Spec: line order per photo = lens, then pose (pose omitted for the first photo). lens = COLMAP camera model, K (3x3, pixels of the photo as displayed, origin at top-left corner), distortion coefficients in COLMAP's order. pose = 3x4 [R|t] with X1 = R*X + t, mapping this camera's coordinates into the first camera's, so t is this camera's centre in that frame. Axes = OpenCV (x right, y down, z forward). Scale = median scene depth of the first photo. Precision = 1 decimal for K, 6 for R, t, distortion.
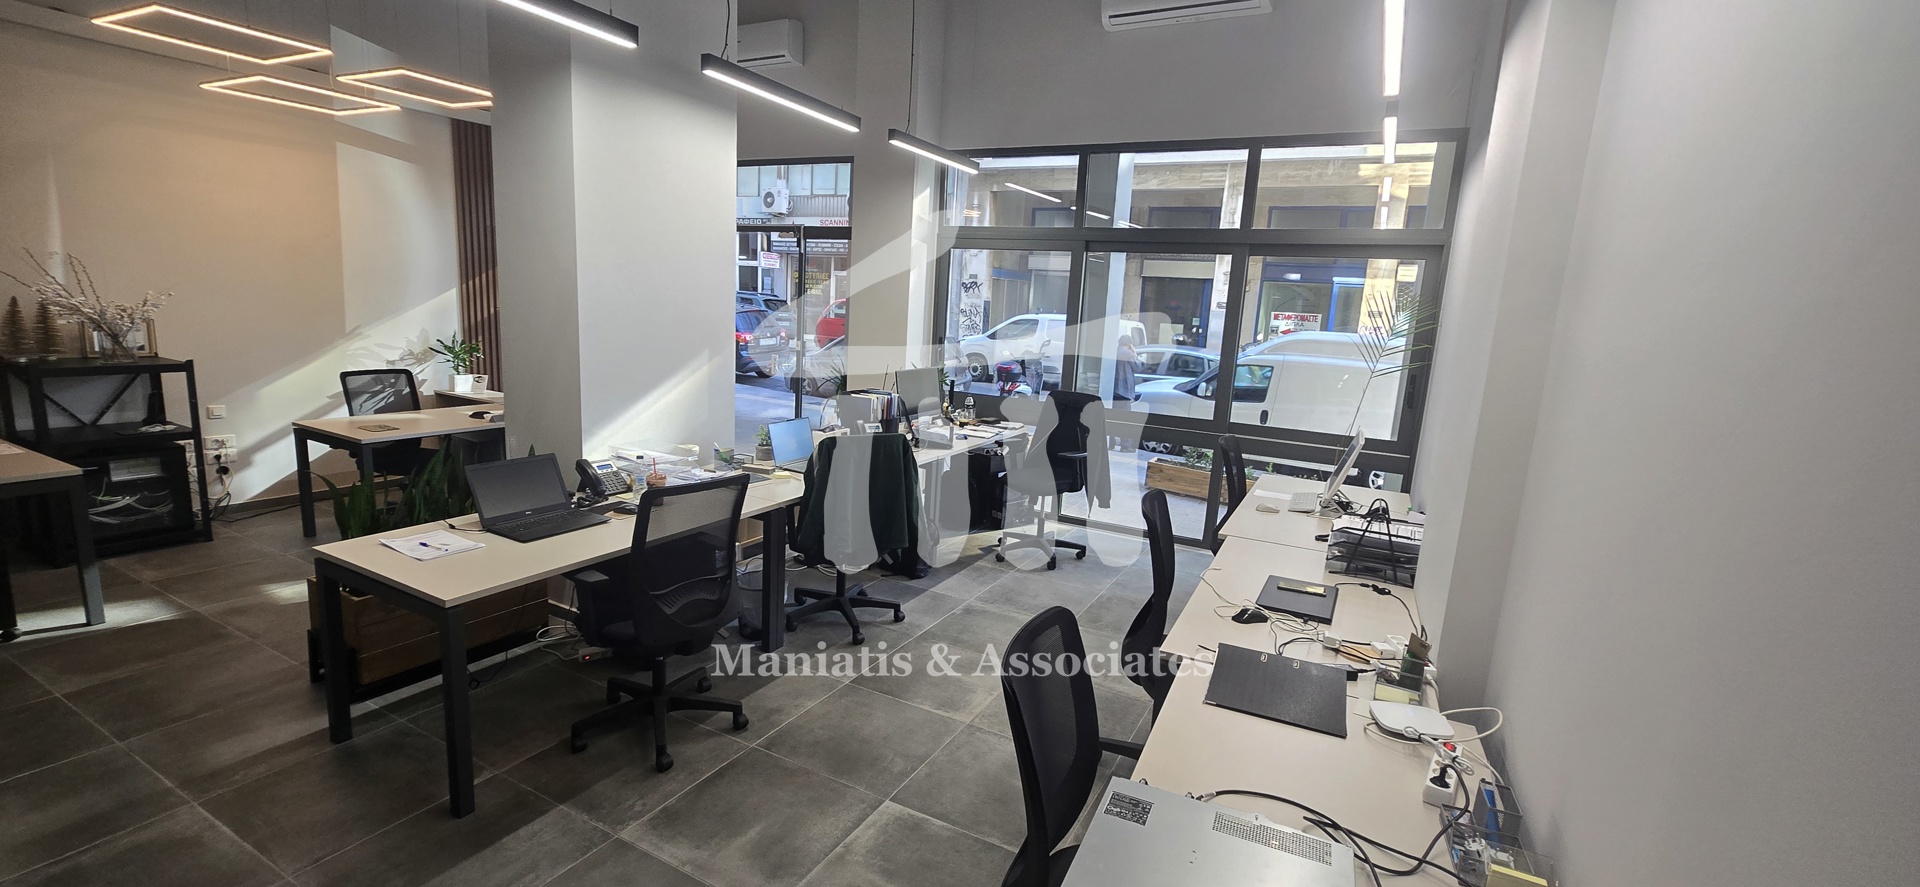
lens RADIAL K [[786.8, 0, 953.3], [0, 786.8, 445.9], [0, 0, 1]] dist [0.000173, 0.000571]
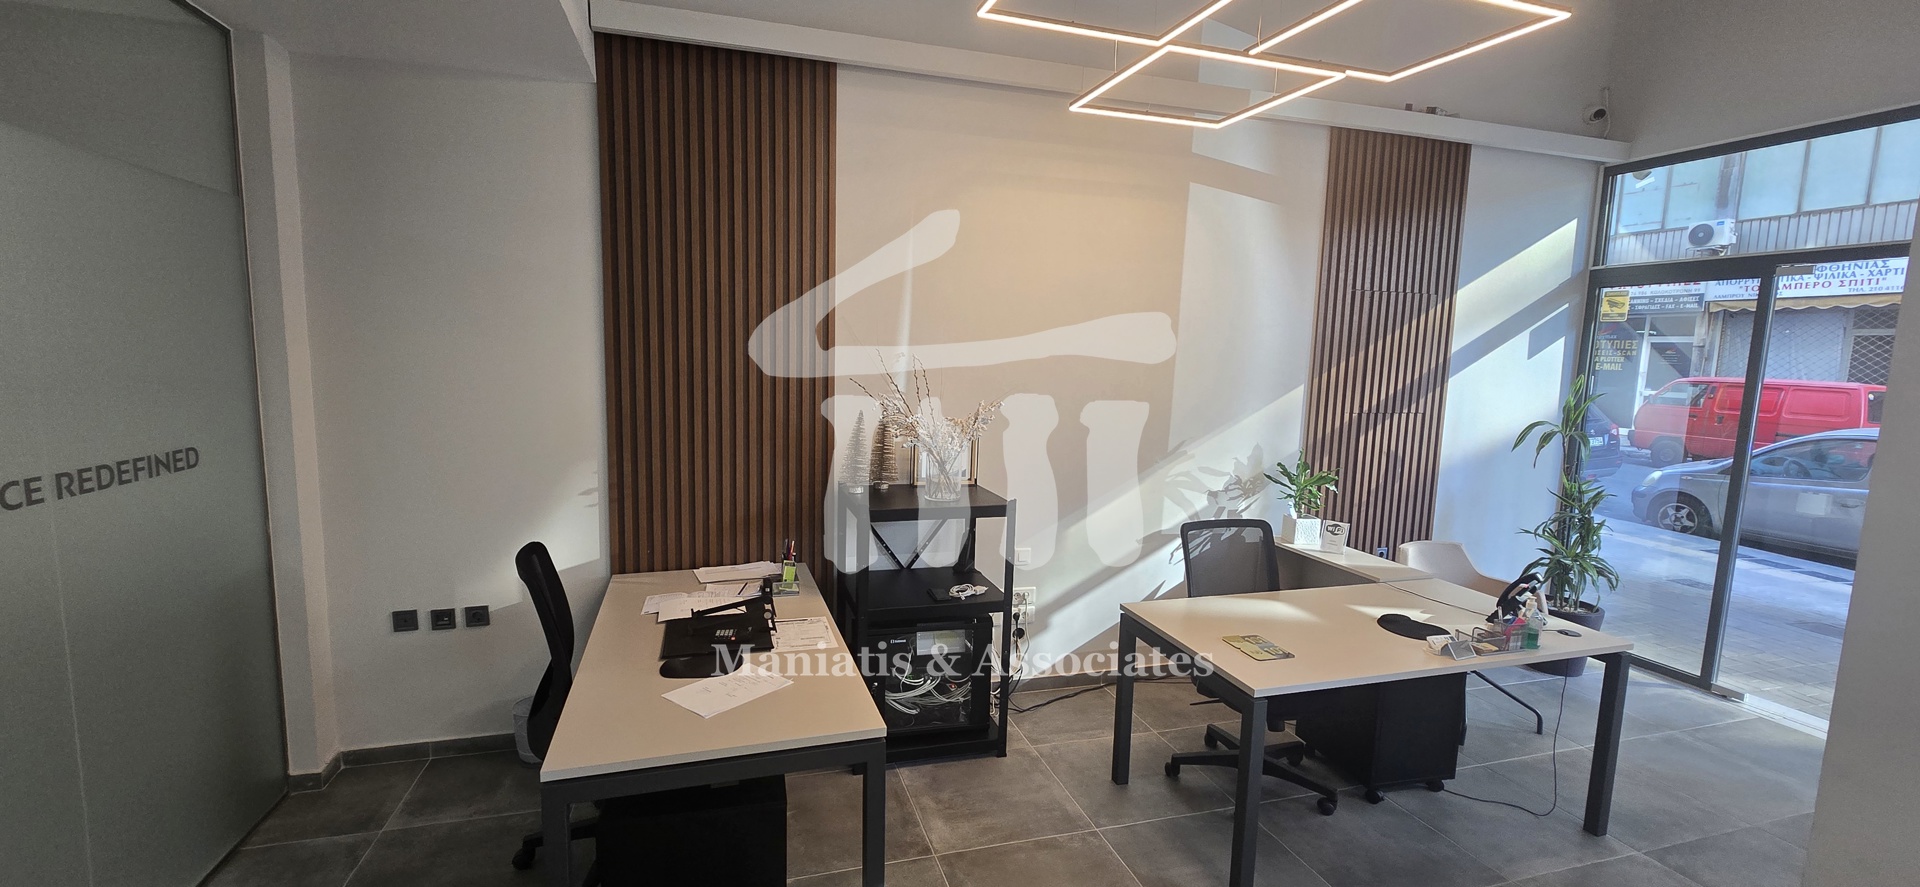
lens RADIAL K [[786.8, 0, 953.3], [0, 786.8, 445.9], [0, 0, 1]] dist [0.000173, 0.000571]
pose [[0.711138, 0.044591, -0.701637, -0.405584], [-0.112455, 0.992352, -0.050911, -0.089135], [0.694001, 0.115107, 0.710713, 0.360755]]
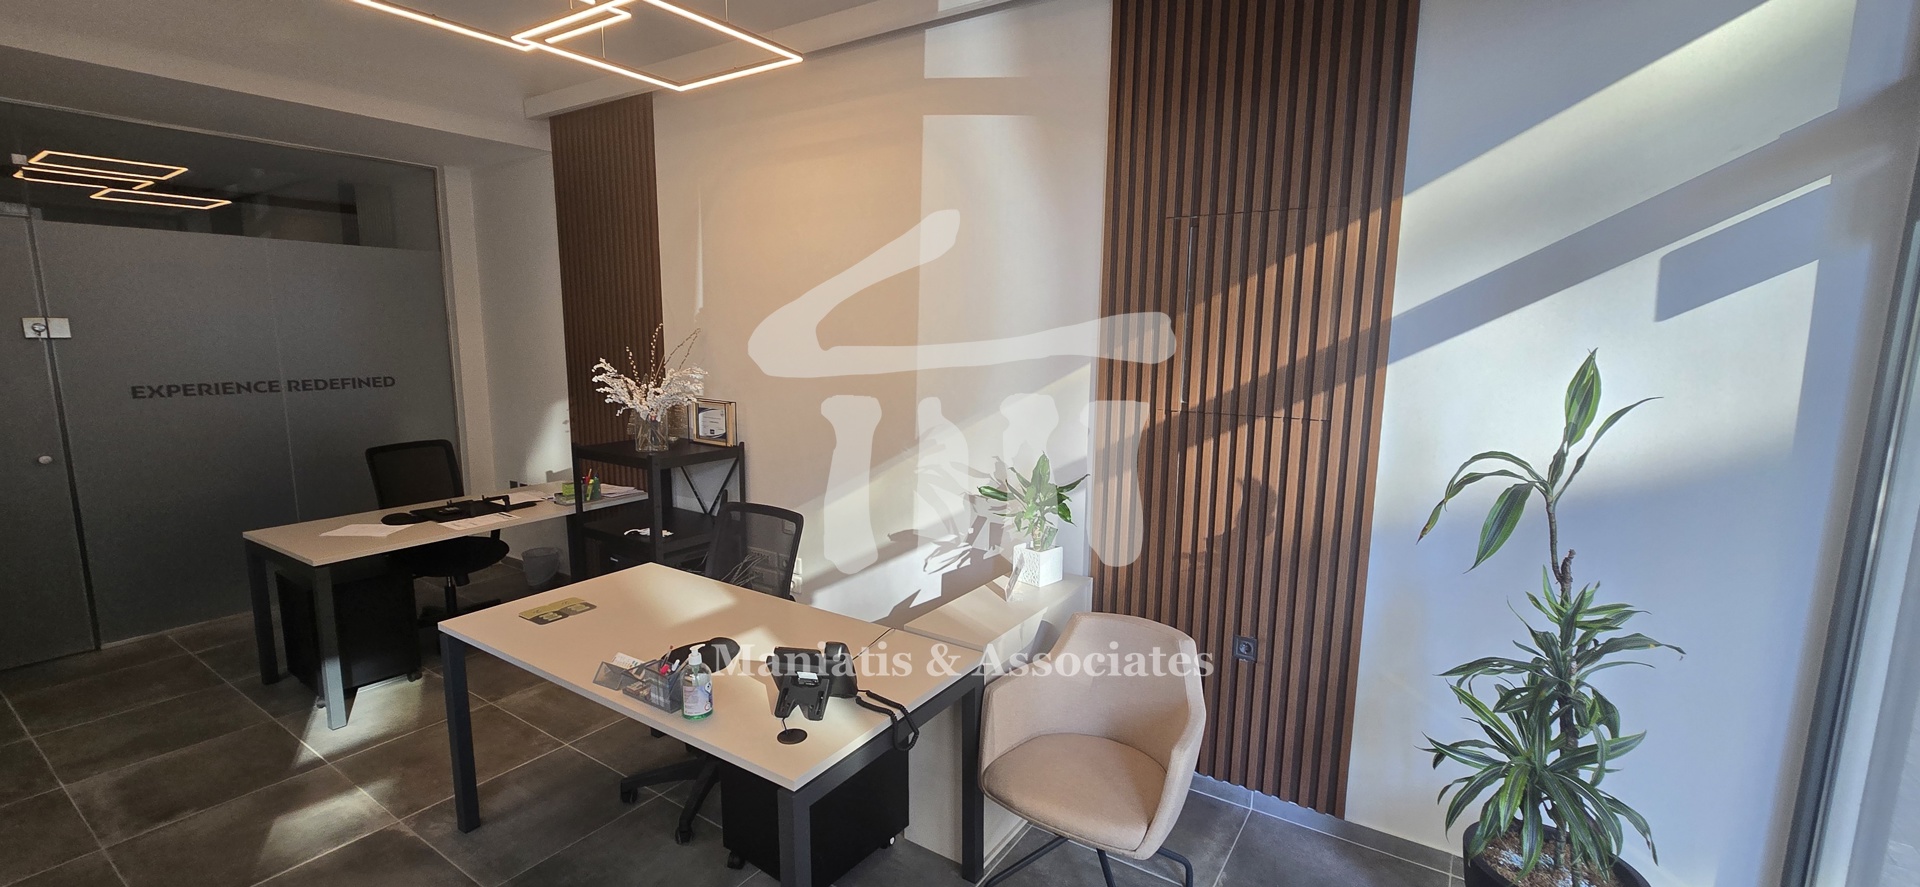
lens RADIAL K [[786.8, 0, 953.3], [0, 786.8, 445.9], [0, 0, 1]] dist [0.000173, 0.000571]
pose [[-0.079466, 0.093220, -0.992469, -0.176825], [-0.197266, 0.974458, 0.107323, -0.202075], [0.977124, 0.204309, -0.059047, 1.034515]]
